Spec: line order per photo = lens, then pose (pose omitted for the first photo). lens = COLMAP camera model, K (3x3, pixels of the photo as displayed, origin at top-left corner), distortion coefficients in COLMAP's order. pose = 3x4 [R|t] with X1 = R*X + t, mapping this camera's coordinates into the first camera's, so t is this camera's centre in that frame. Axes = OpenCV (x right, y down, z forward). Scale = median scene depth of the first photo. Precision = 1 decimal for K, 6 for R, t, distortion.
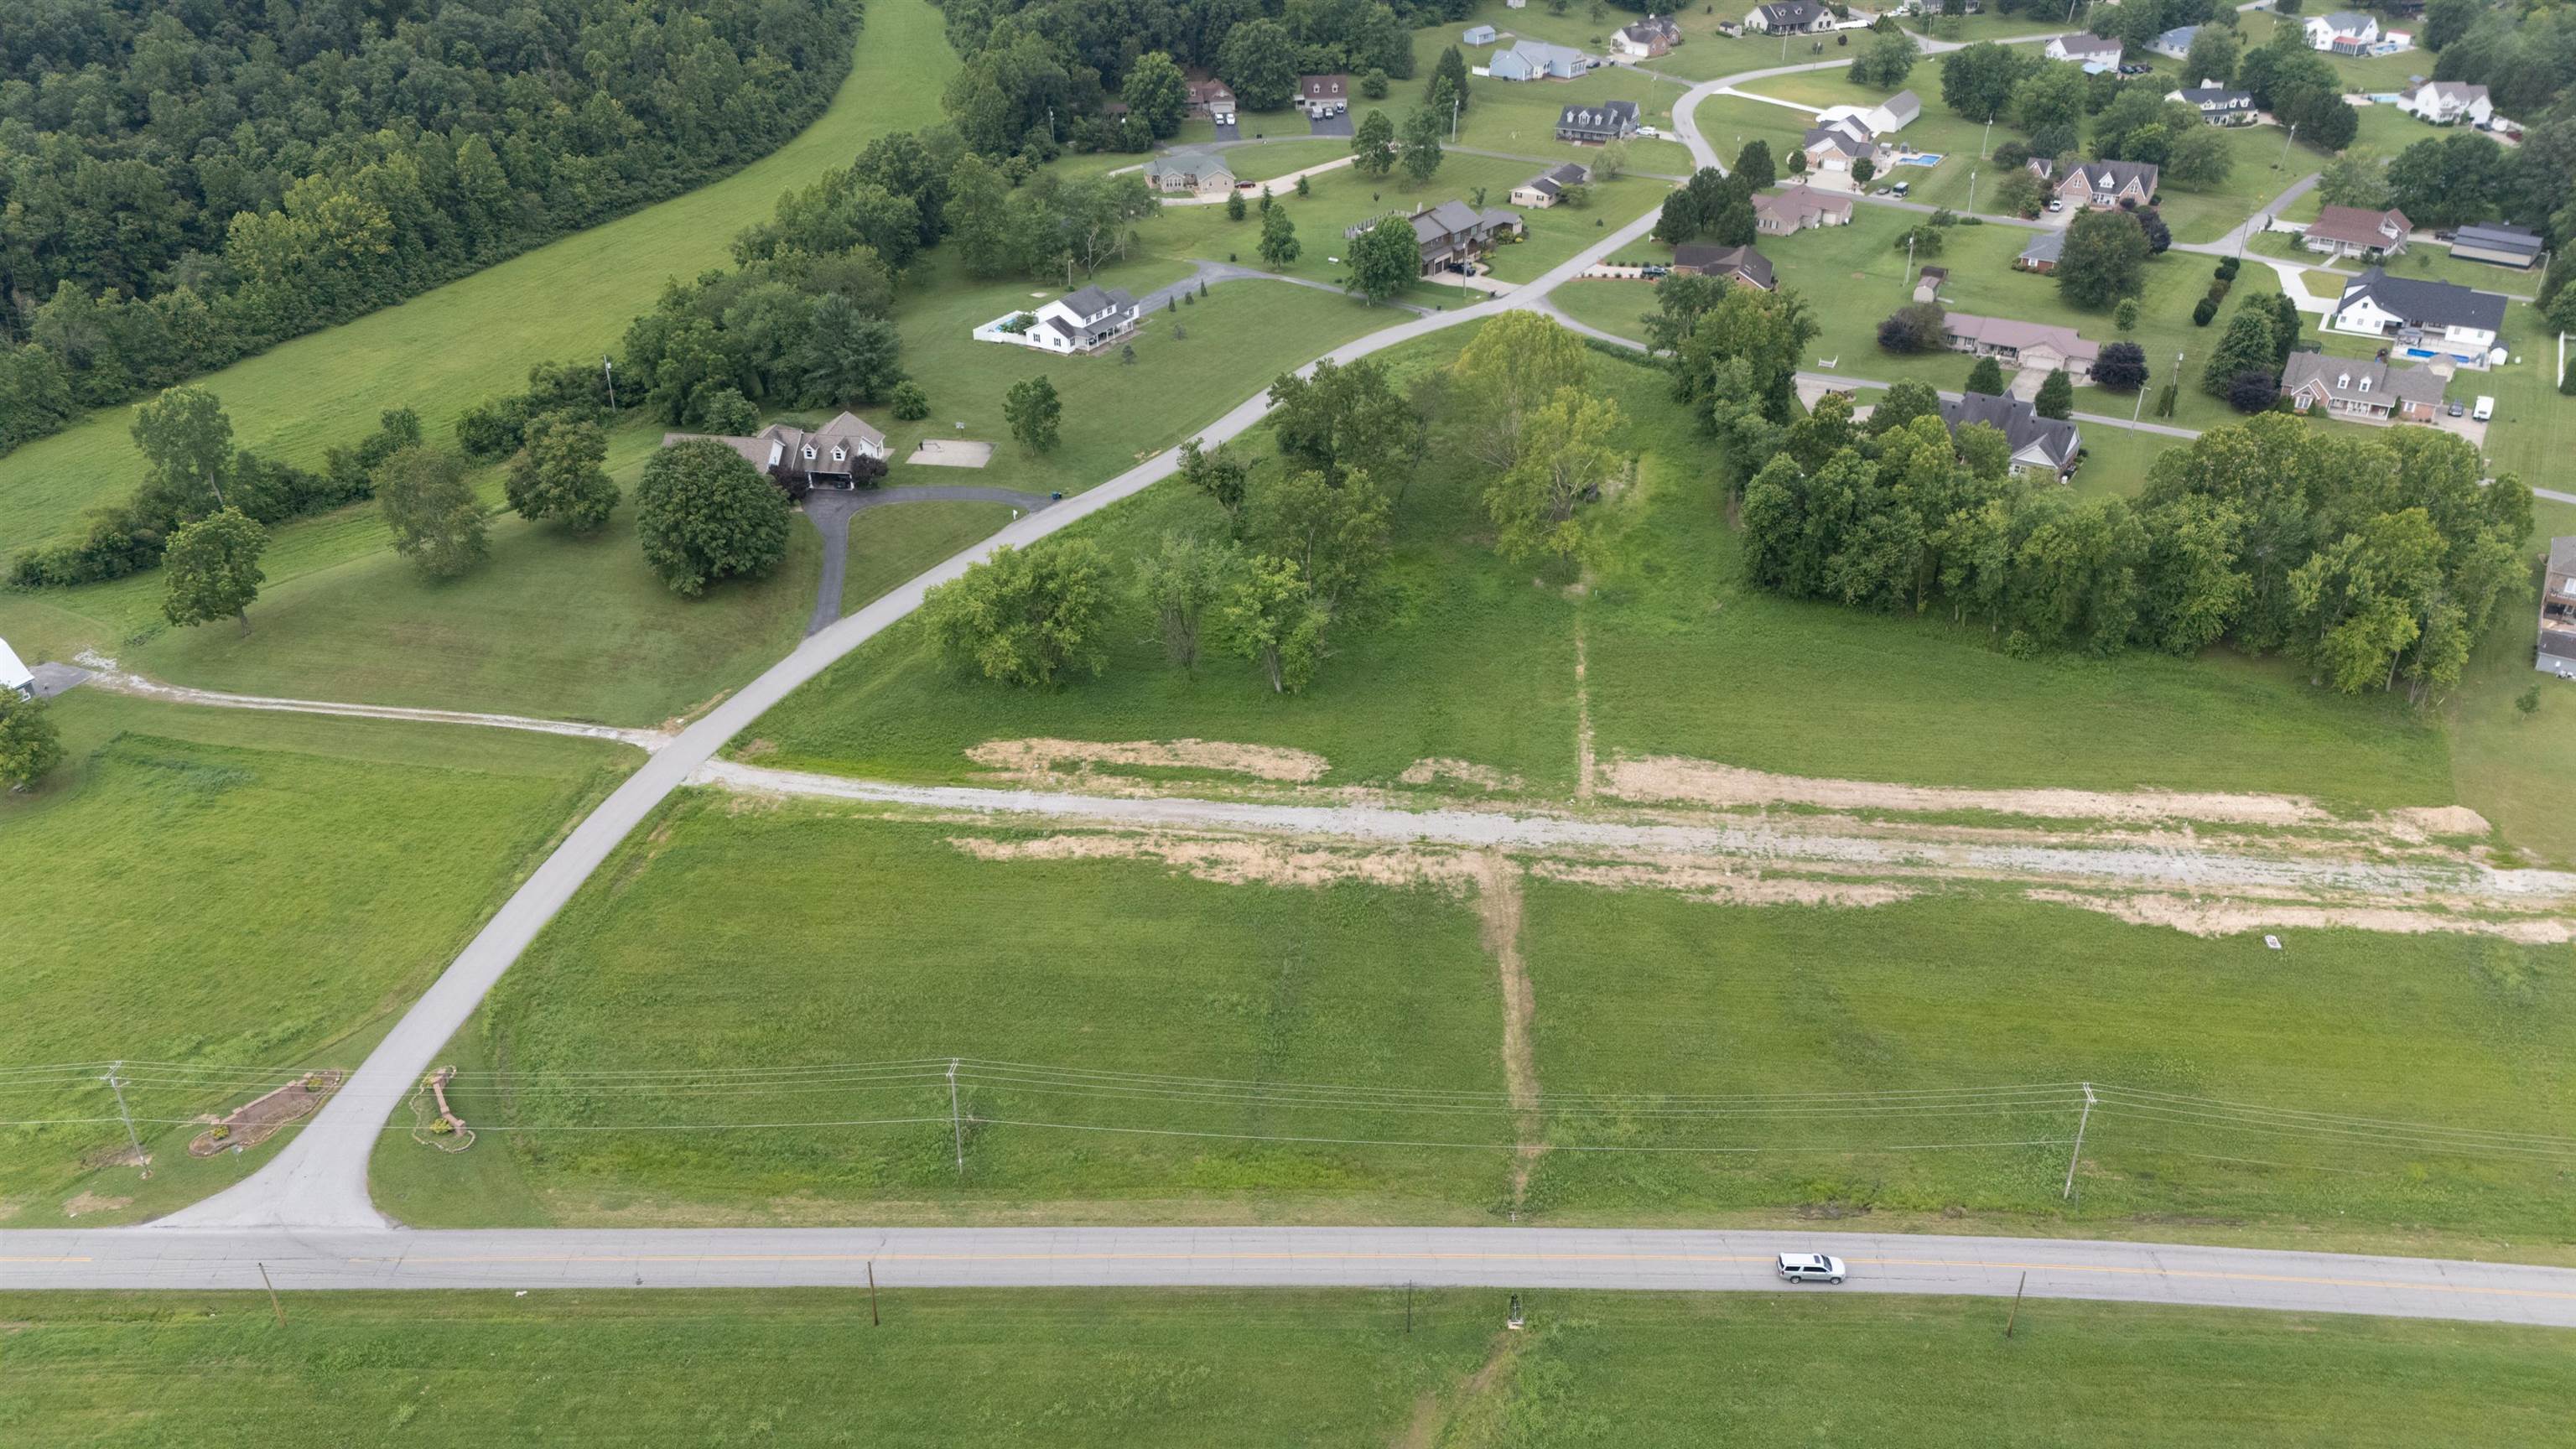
lens RADIAL K [[1890.2, 0, 1285.8], [0, 1890.2, 727.4], [0, 0, 1]] dist [0.079899, -0.078340]
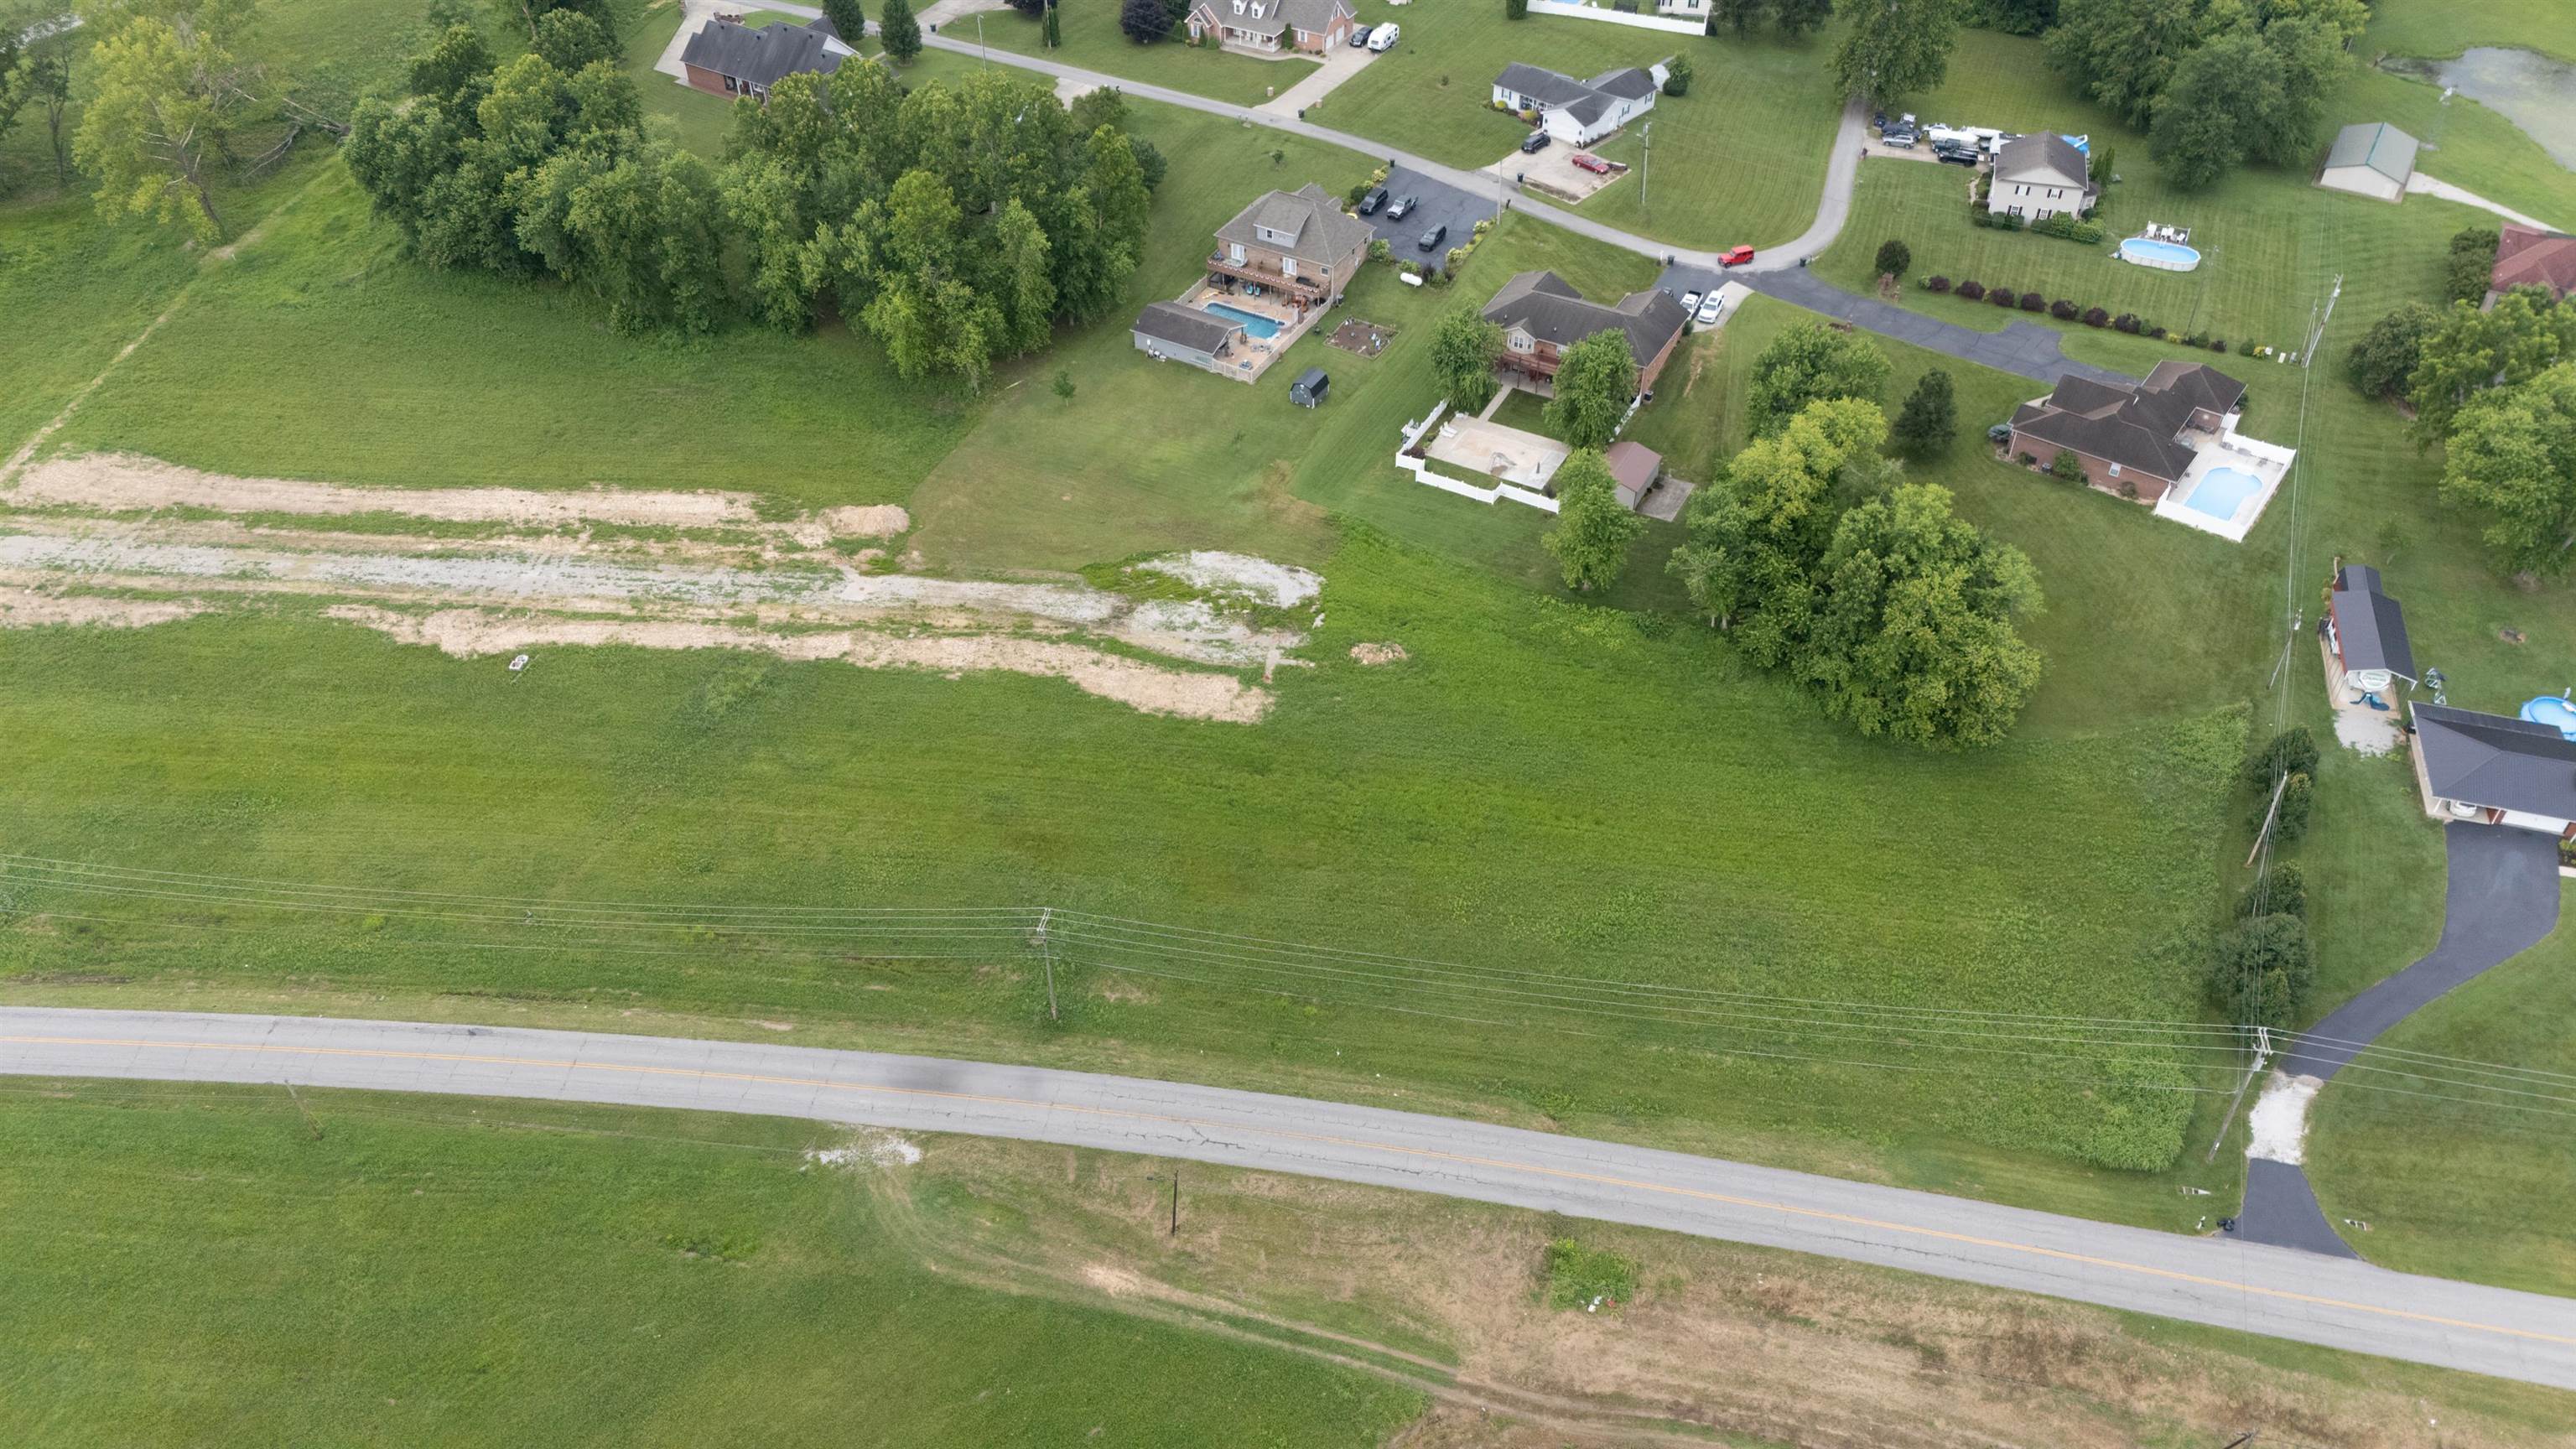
lens RADIAL K [[1887.5, 0, 1286.2], [0, 1887.5, 733.0], [0, 0, 1]] dist [0.078812, -0.078291]
pose [[0.999737, -0.013982, 0.018161, 0.743483], [0.010002, 0.979084, 0.203213, -0.034900], [-0.020623, -0.202978, 0.978966, 0.057877]]
